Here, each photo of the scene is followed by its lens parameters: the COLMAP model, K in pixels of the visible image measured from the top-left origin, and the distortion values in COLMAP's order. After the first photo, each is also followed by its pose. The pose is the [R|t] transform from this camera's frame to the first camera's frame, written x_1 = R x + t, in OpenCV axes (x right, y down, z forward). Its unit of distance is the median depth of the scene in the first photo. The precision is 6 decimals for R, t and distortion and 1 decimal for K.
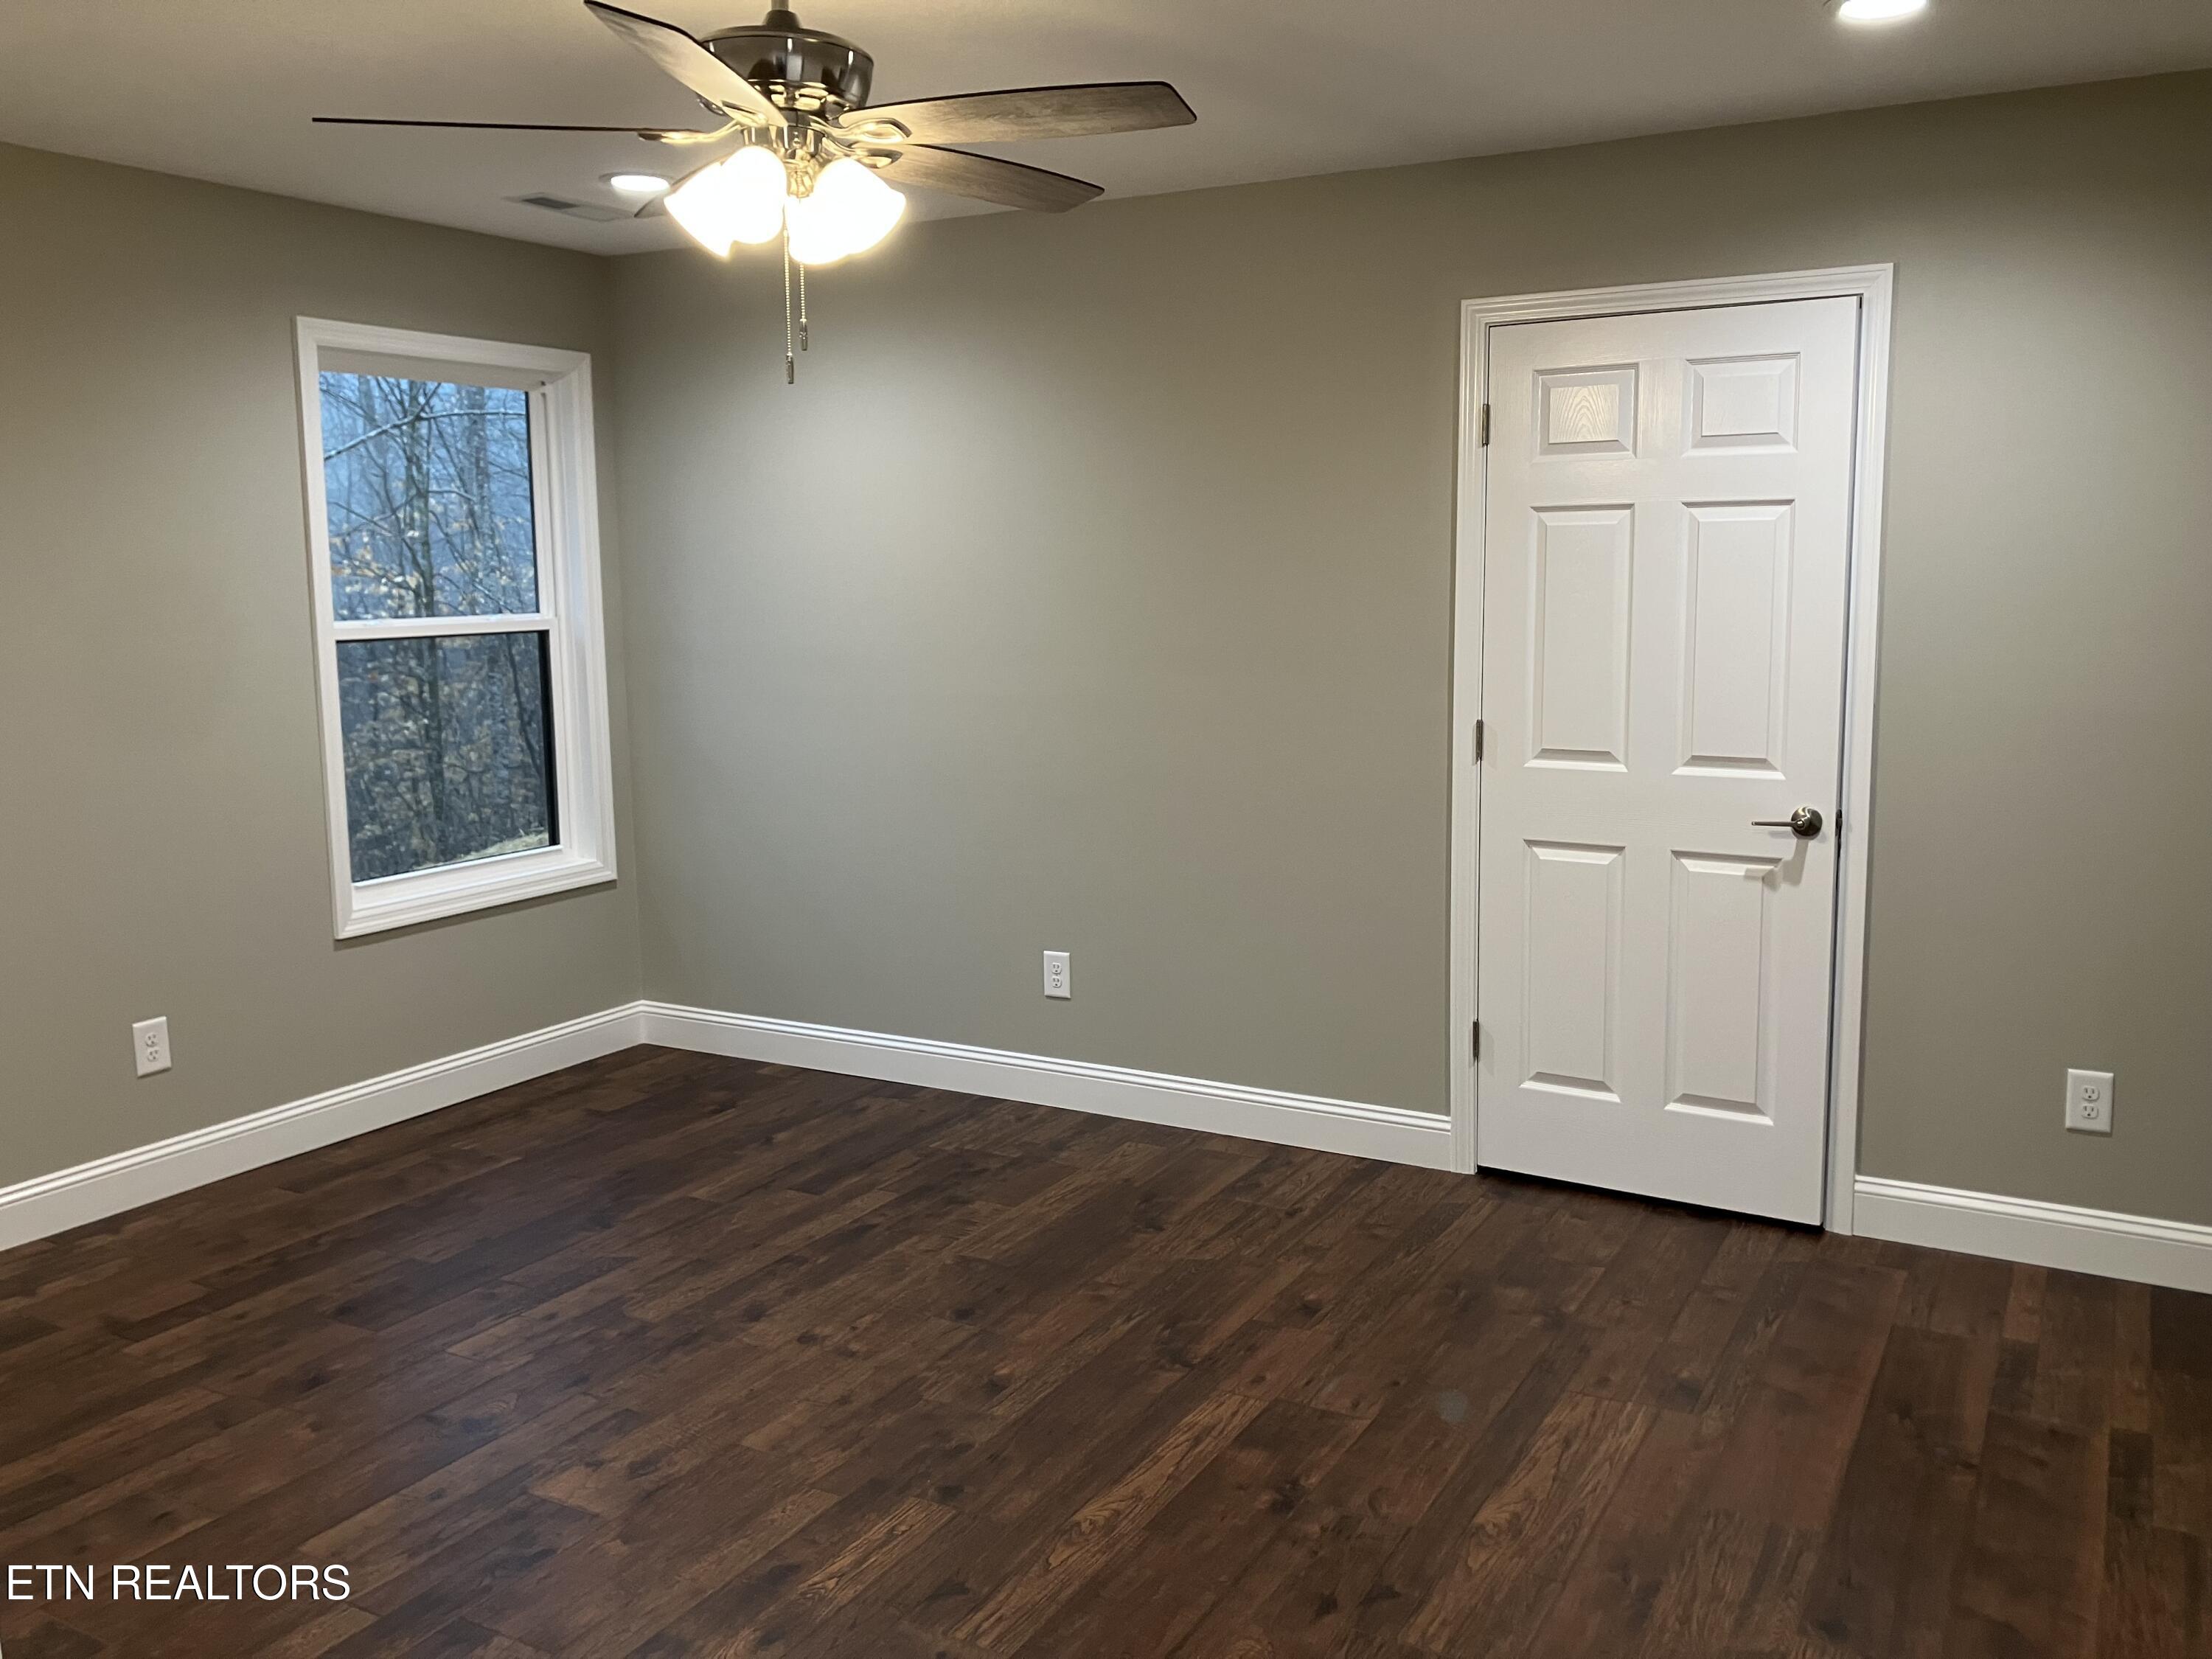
lens RADIAL K [[1863.0, 0, 1106.4], [0, 1863.0, 802.7], [0, 0, 1]] dist [0.037568, -0.000252]
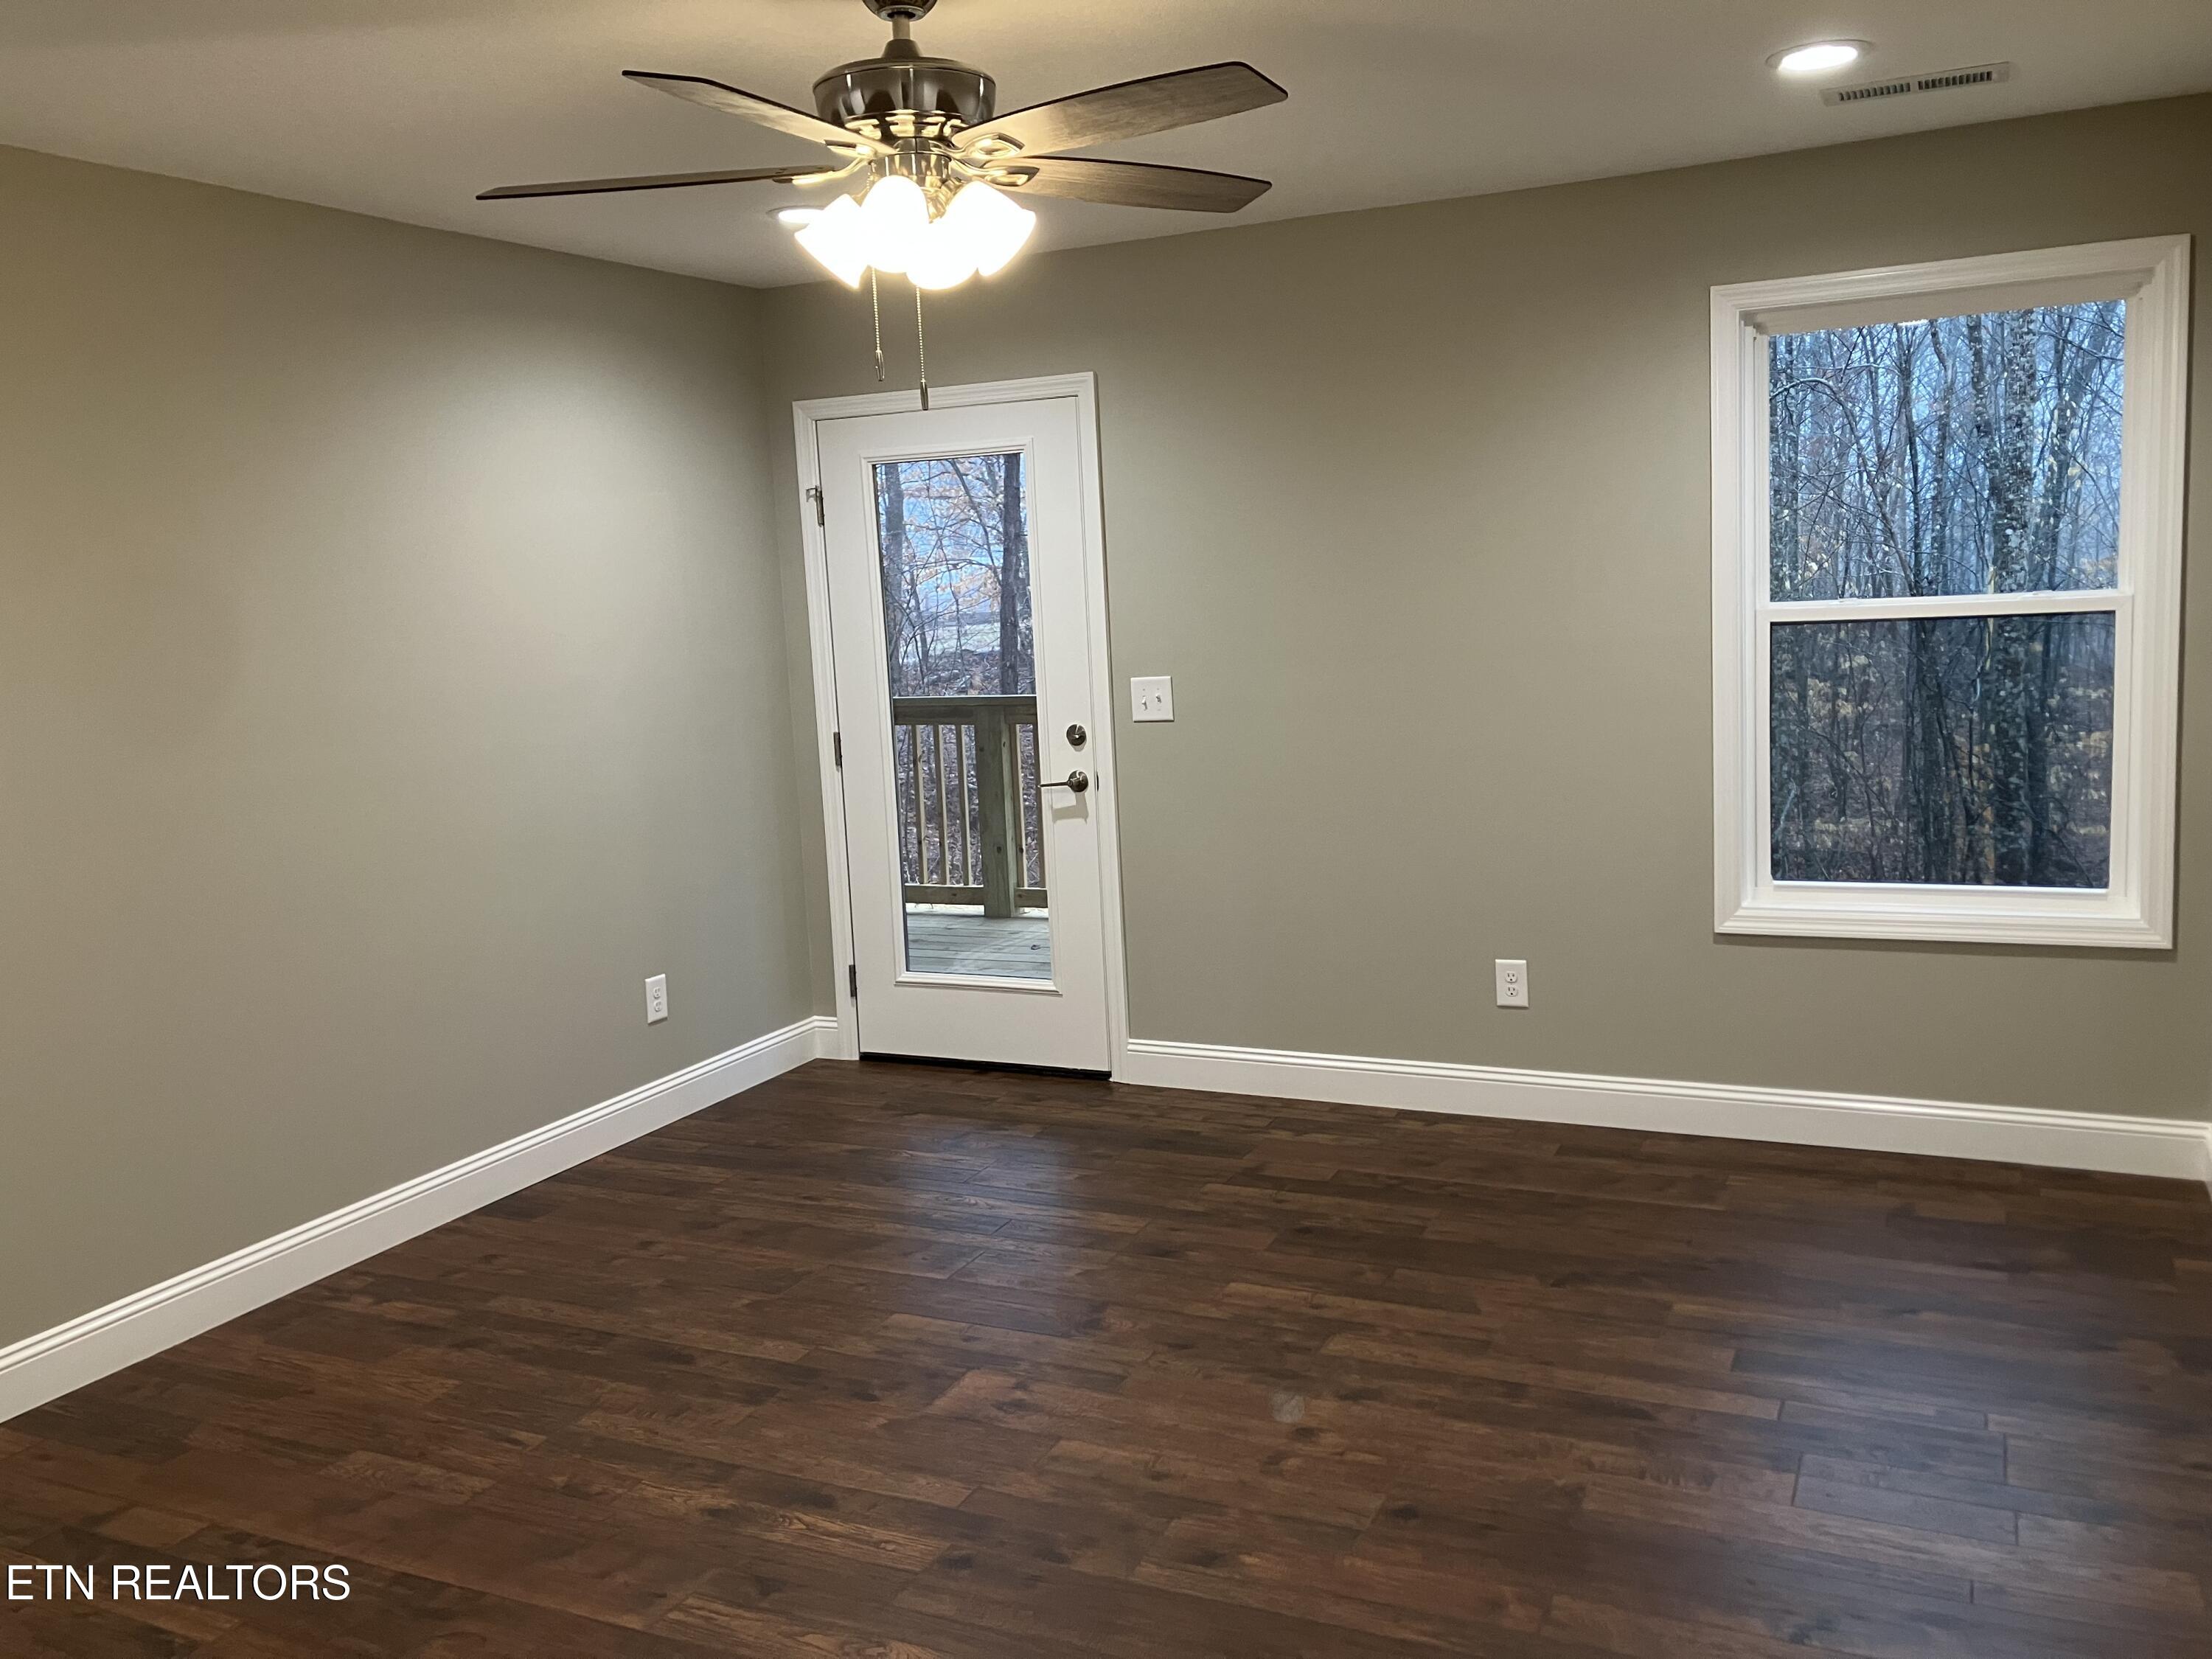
lens RADIAL K [[1813.7, 0, 1106.0], [0, 1813.7, 829.5], [0, 0, 1]] dist [0.090830, -0.183367]
pose [[0.063770, 0.144201, -0.987491, 0.579057], [-0.080090, 0.987053, 0.138965, -0.100365], [0.994746, 0.070226, 0.074494, 0.717305]]
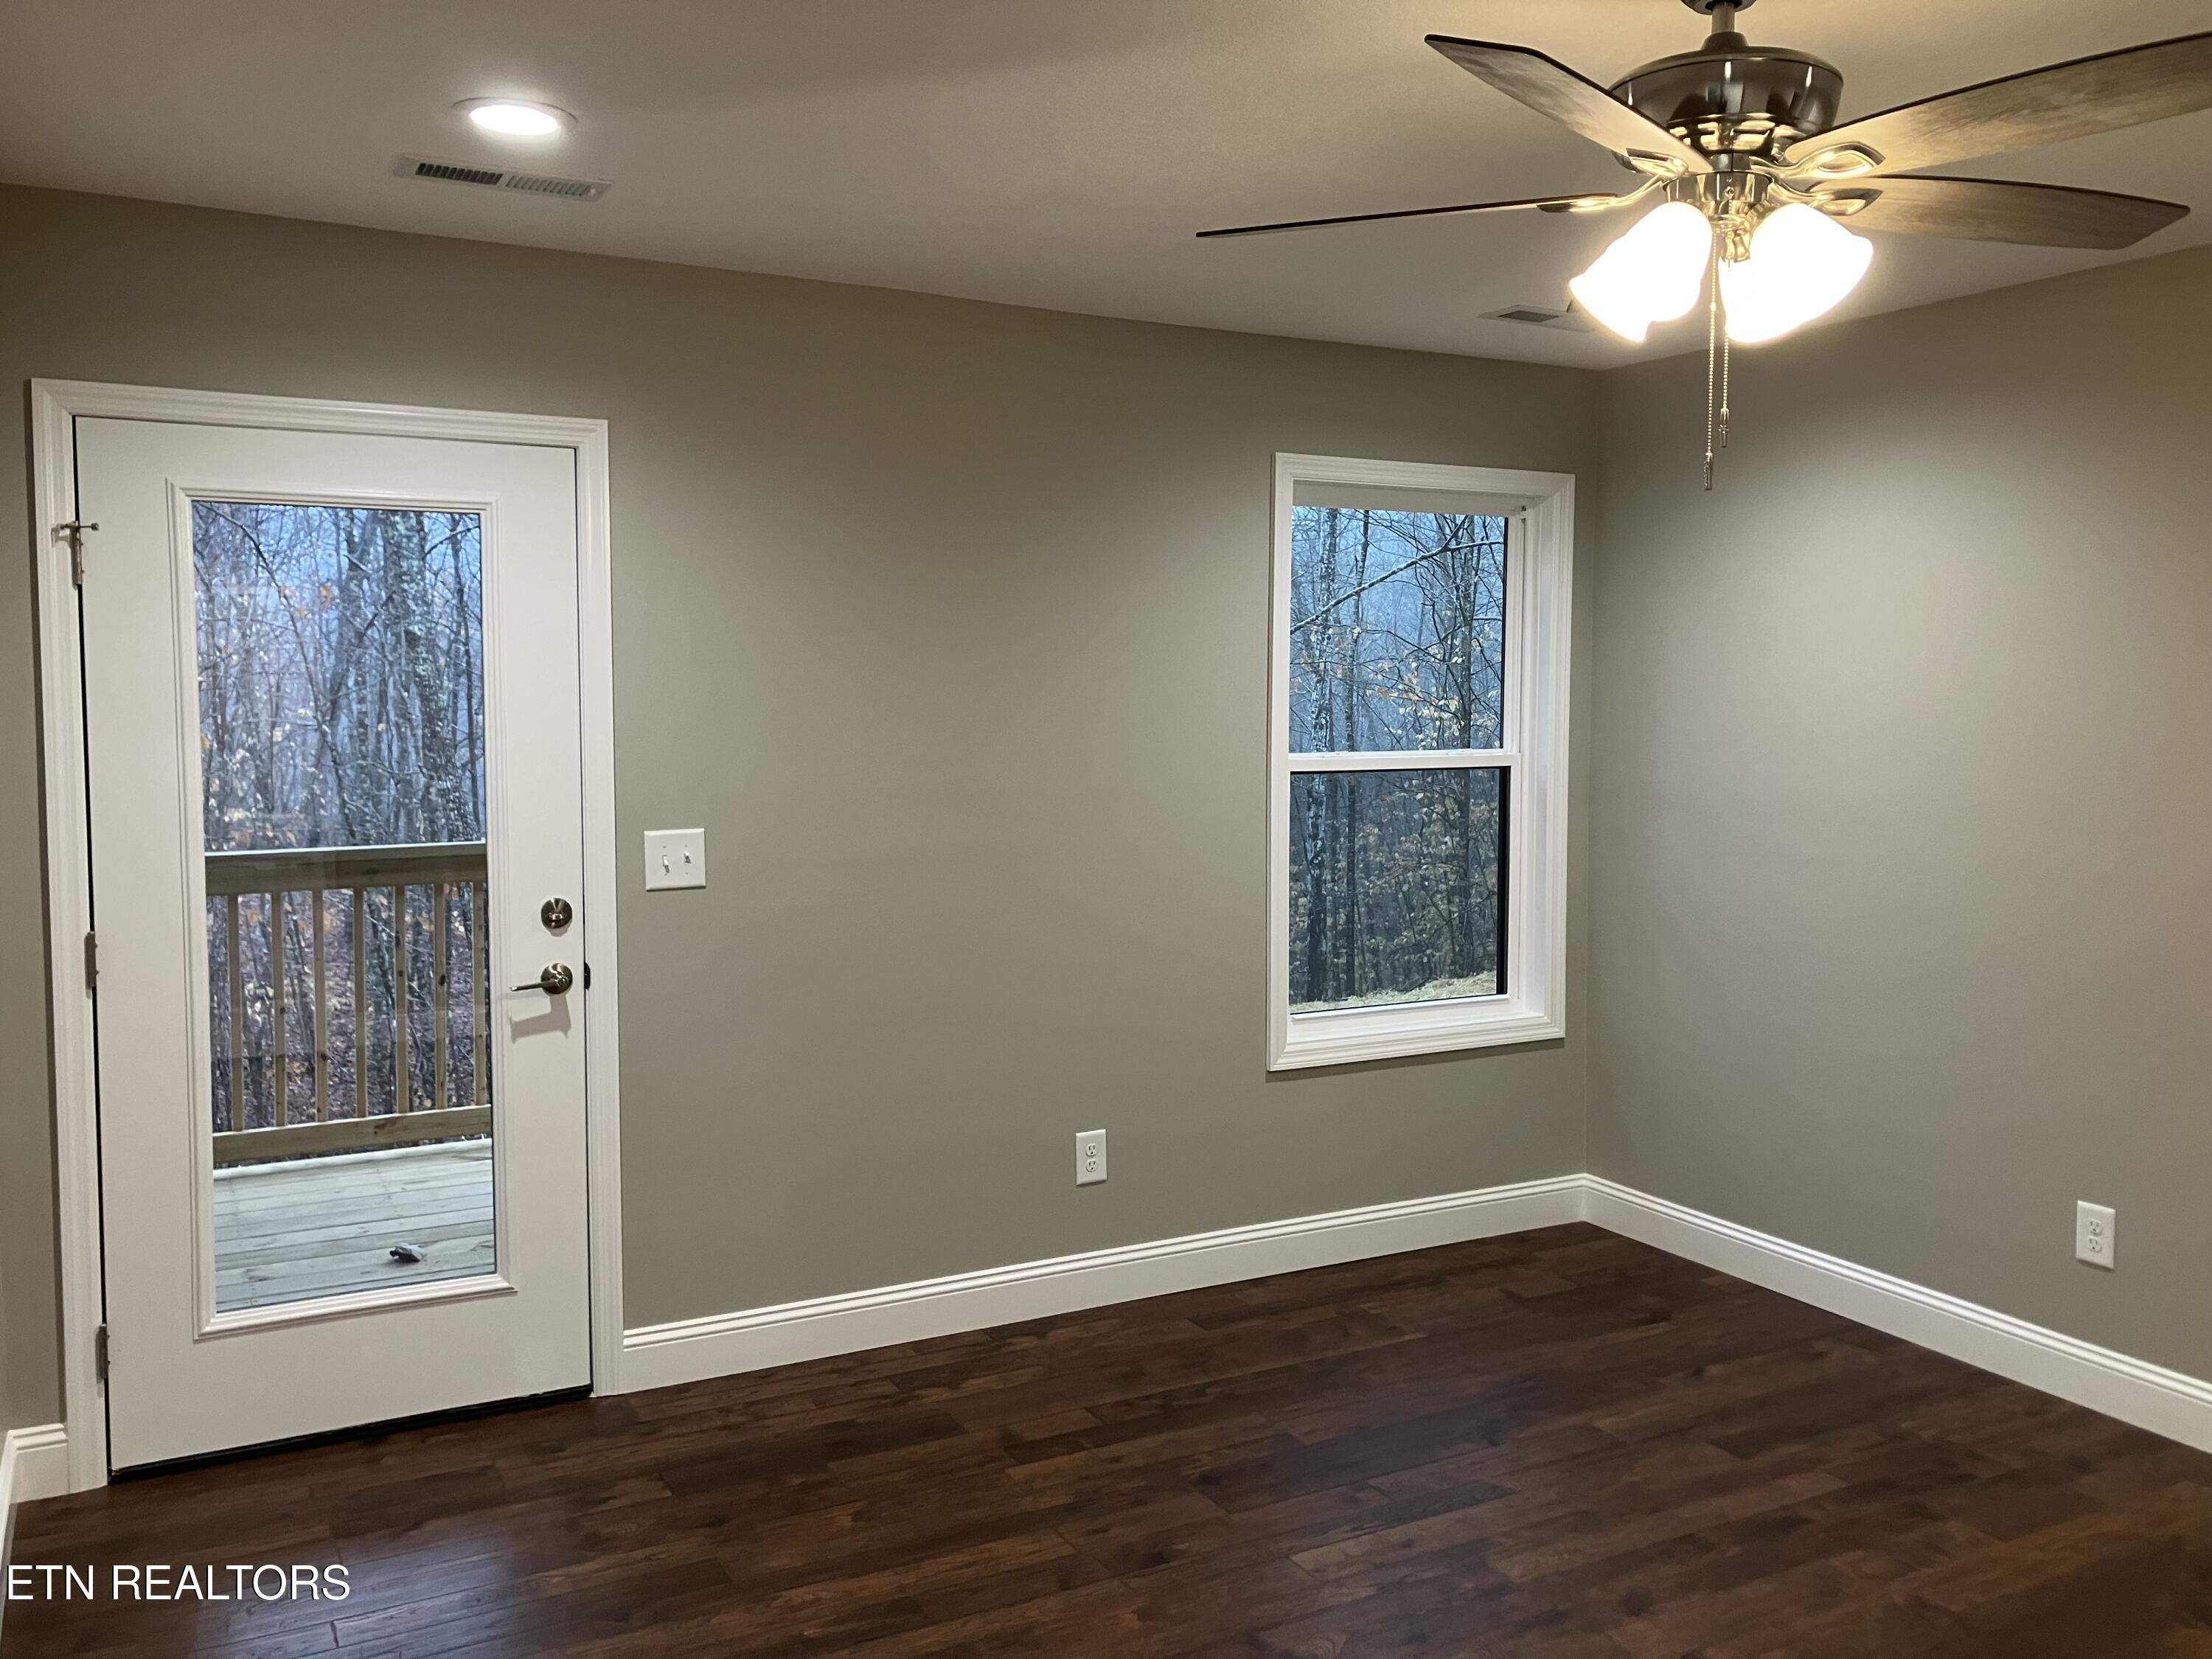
lens RADIAL K [[1842.6, 0, 1112.6], [0, 1842.6, 813.7], [0, 0, 1]] dist [0.019841, 0.006380]
pose [[0.851395, 0.048854, -0.522245, 0.023721], [-0.079045, 0.996233, -0.035670, -0.026108], [0.518535, 0.071650, 0.852049, 0.139755]]
